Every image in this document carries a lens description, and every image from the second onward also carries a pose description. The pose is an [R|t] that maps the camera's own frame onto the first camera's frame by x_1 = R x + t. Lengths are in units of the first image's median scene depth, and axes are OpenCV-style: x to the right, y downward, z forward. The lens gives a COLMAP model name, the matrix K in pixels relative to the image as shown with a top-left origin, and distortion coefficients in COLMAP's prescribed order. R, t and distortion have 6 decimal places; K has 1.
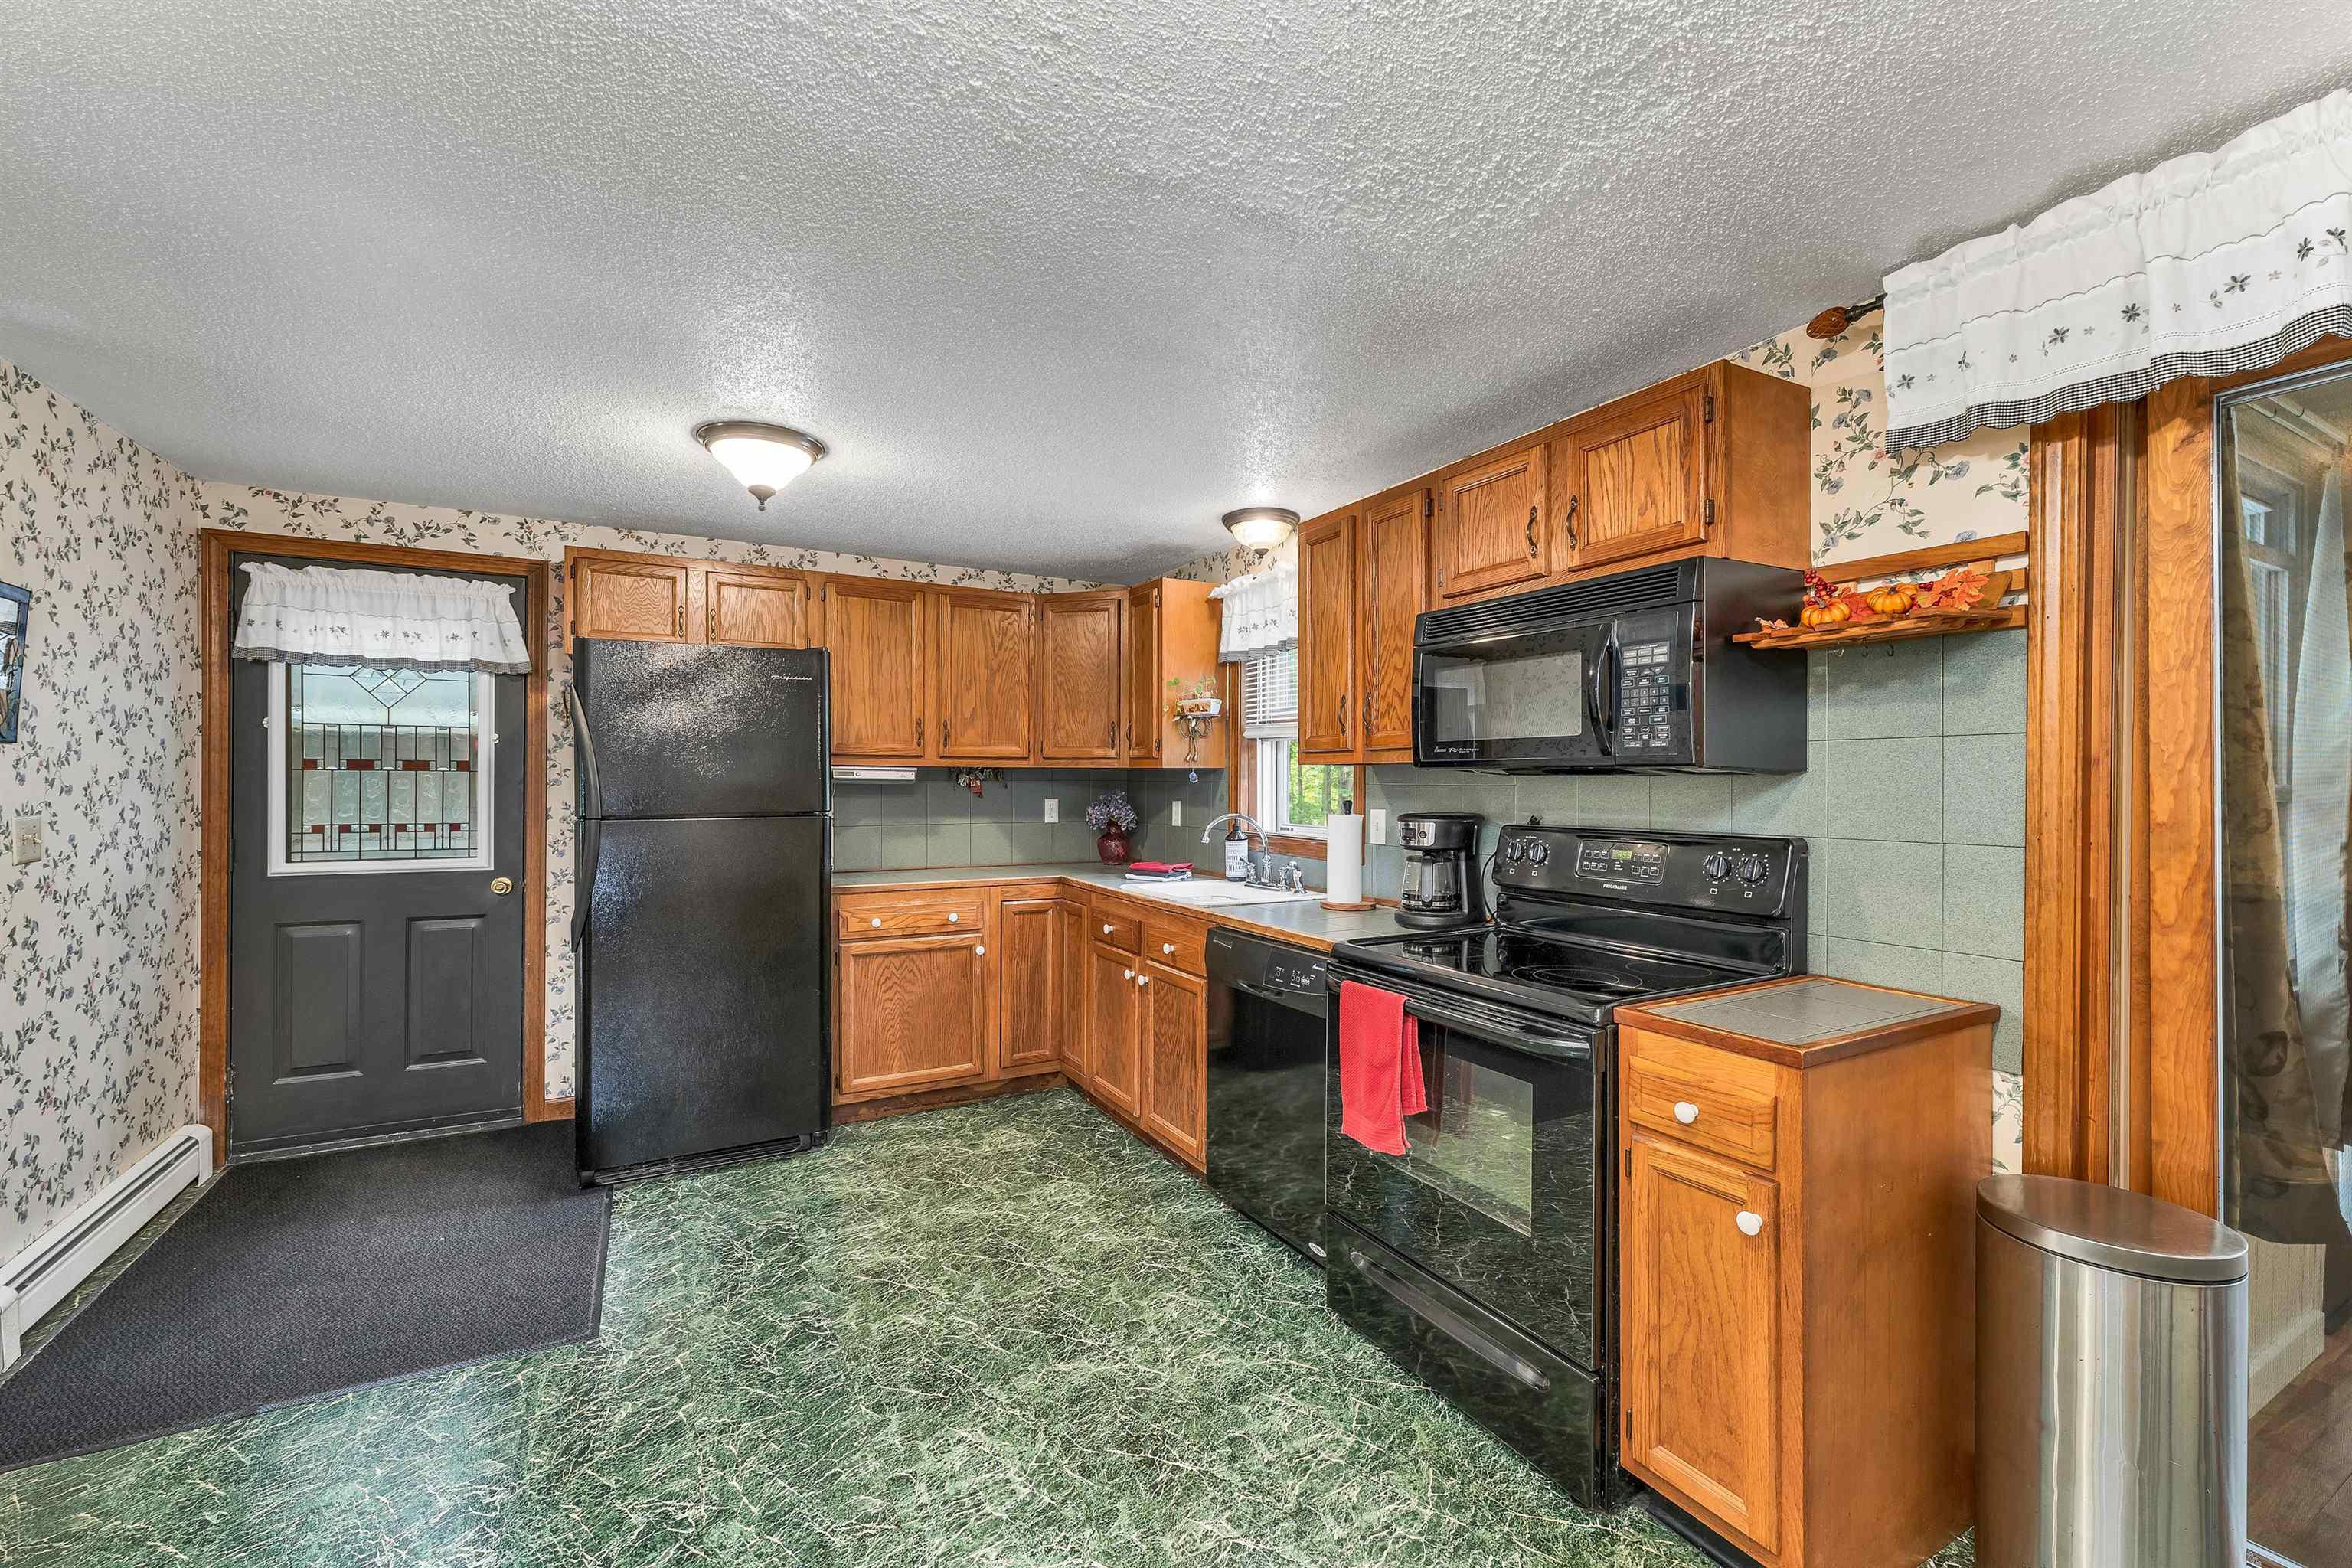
lens RADIAL K [[972.0, 0, 1175.6], [0, 972.0, 776.4], [0, 0, 1]] dist [0.002279, 0.000113]
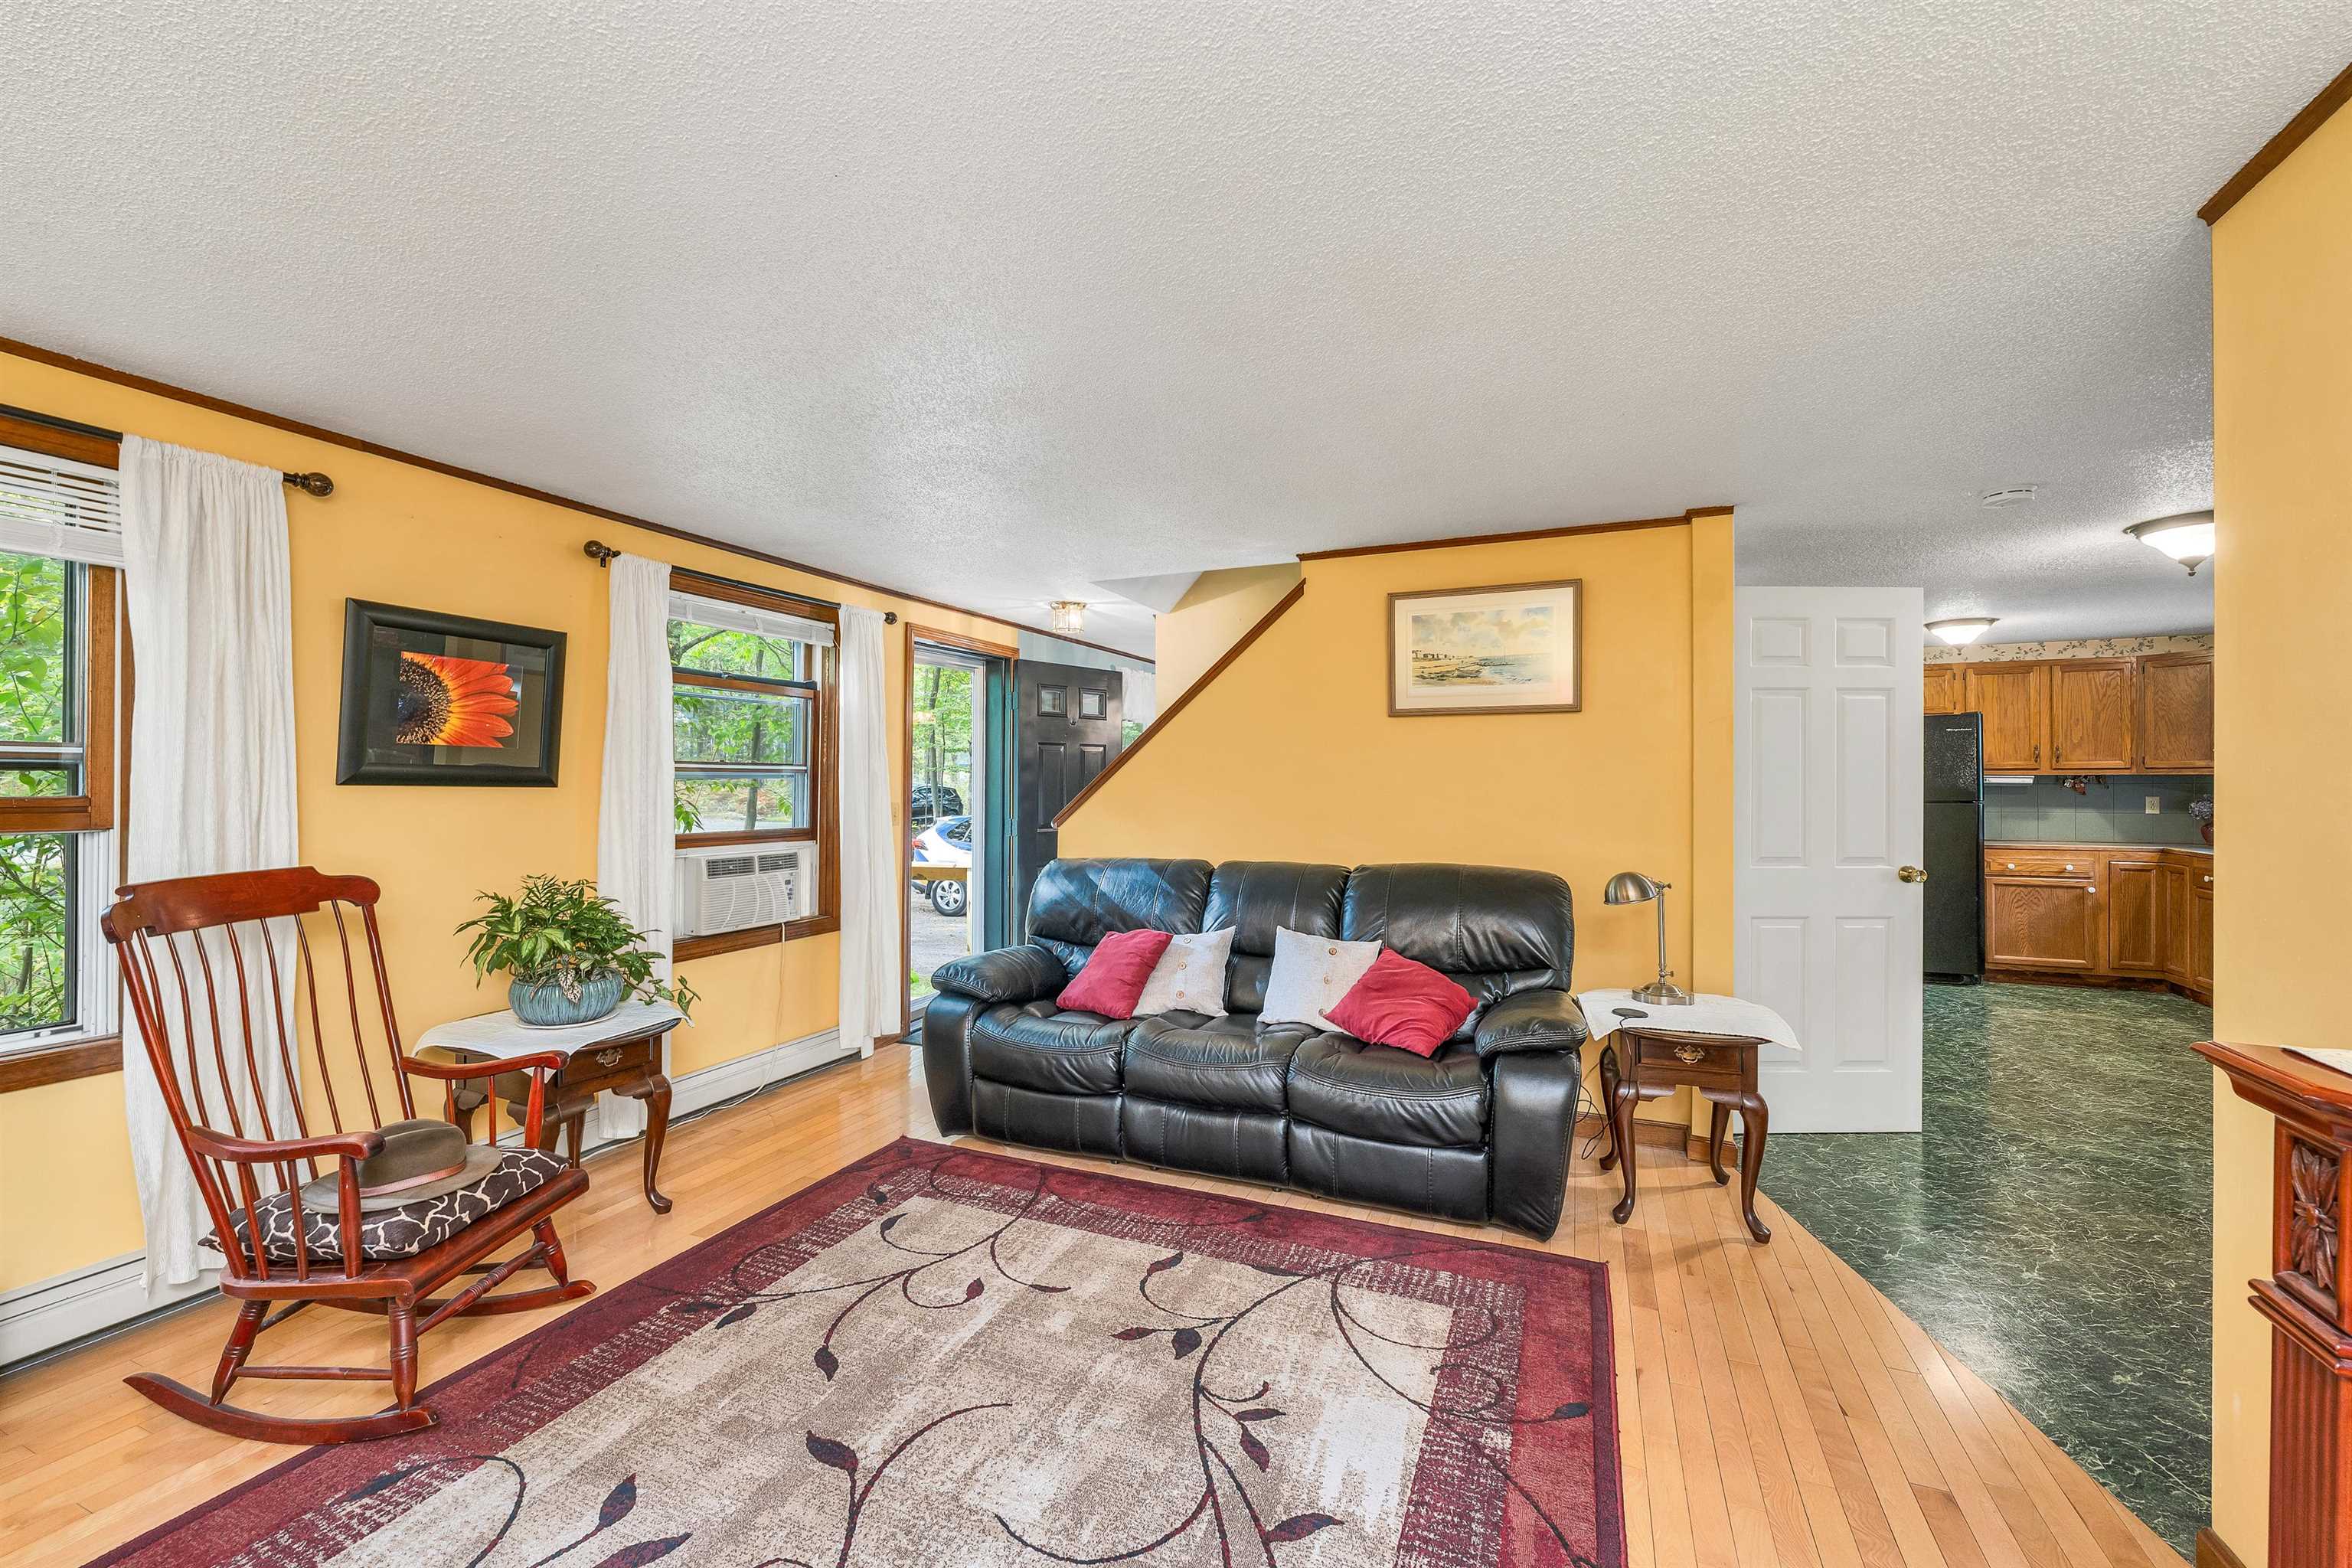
lens RADIAL K [[972.0, 0, 1166.8], [0, 972.0, 780.5], [0, 0, 1]] dist [0.002279, 0.000113]
pose [[0.613466, -0.006620, -0.789693, 0.125818], [0.005030, 0.999977, -0.004475, -0.001275], [0.789705, -0.001226, 0.613485, -1.128779]]
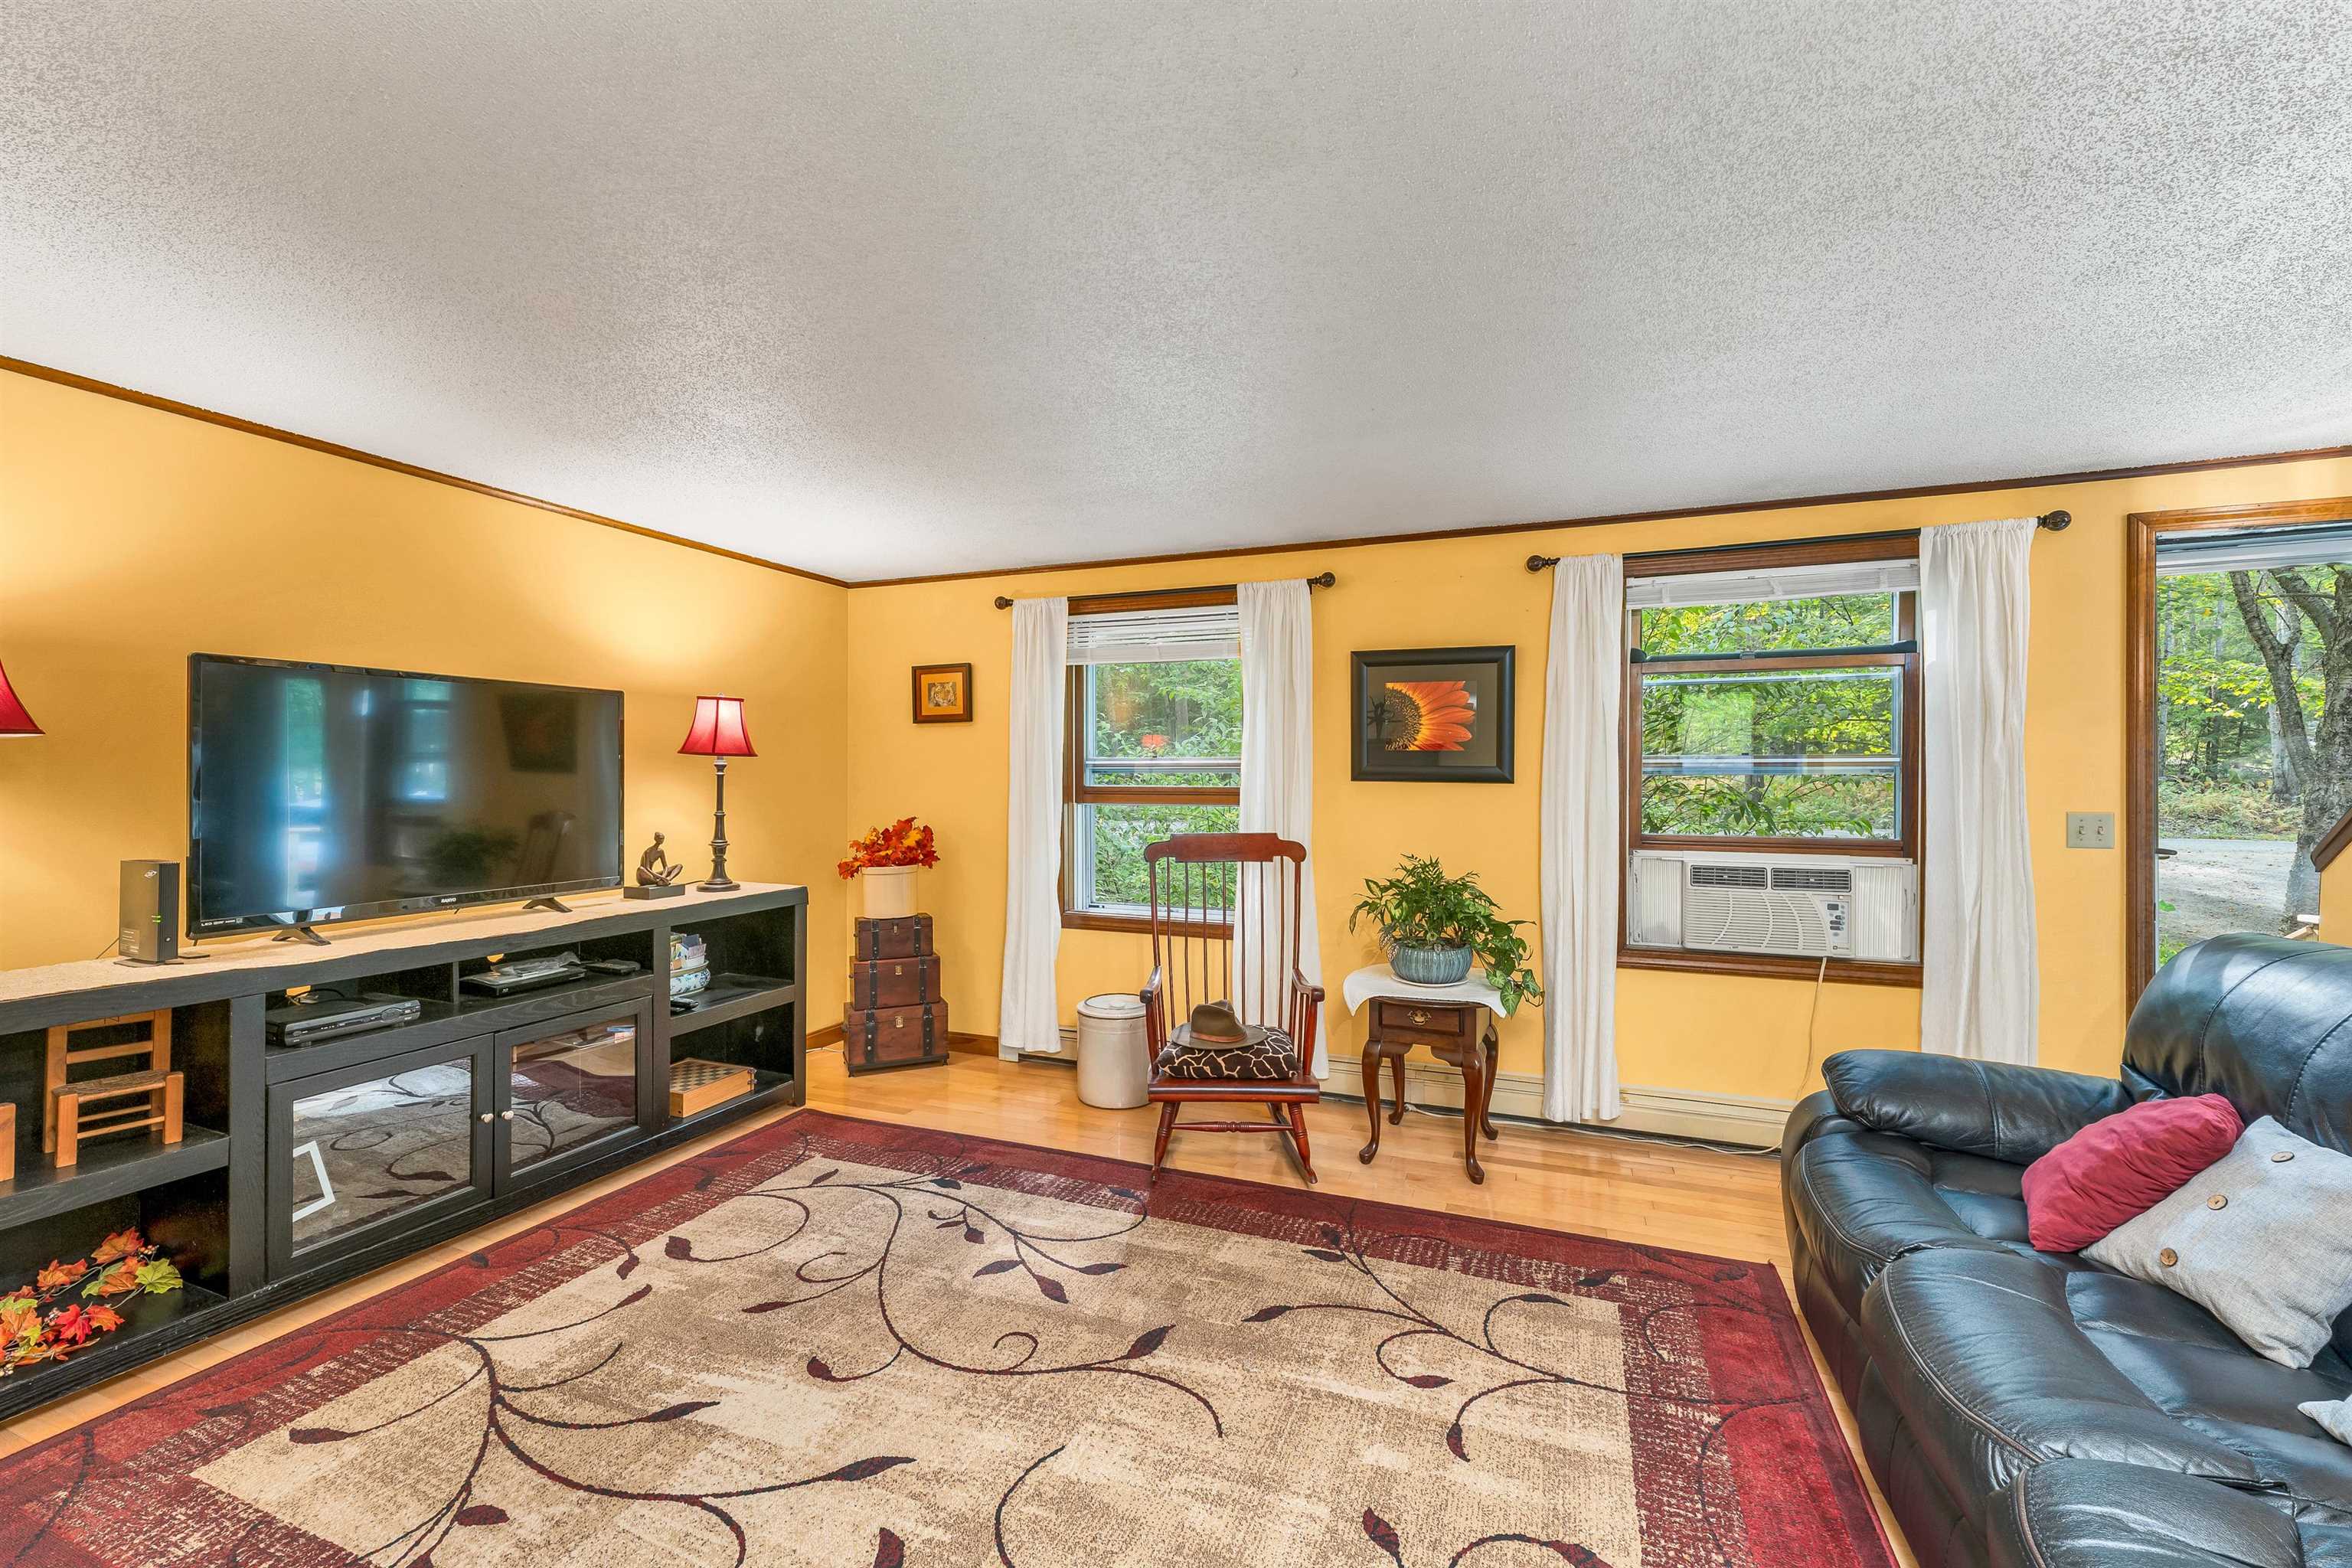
lens RADIAL K [[972.0, 0, 1173.8], [0, 972.0, 781.1], [0, 0, 1]] dist [0.002279, 0.000113]
pose [[-0.779275, -0.007257, -0.626641, -0.405917], [-0.003876, 0.999970, -0.006759, 0.017151], [0.626671, -0.002838, -0.779279, 1.281589]]
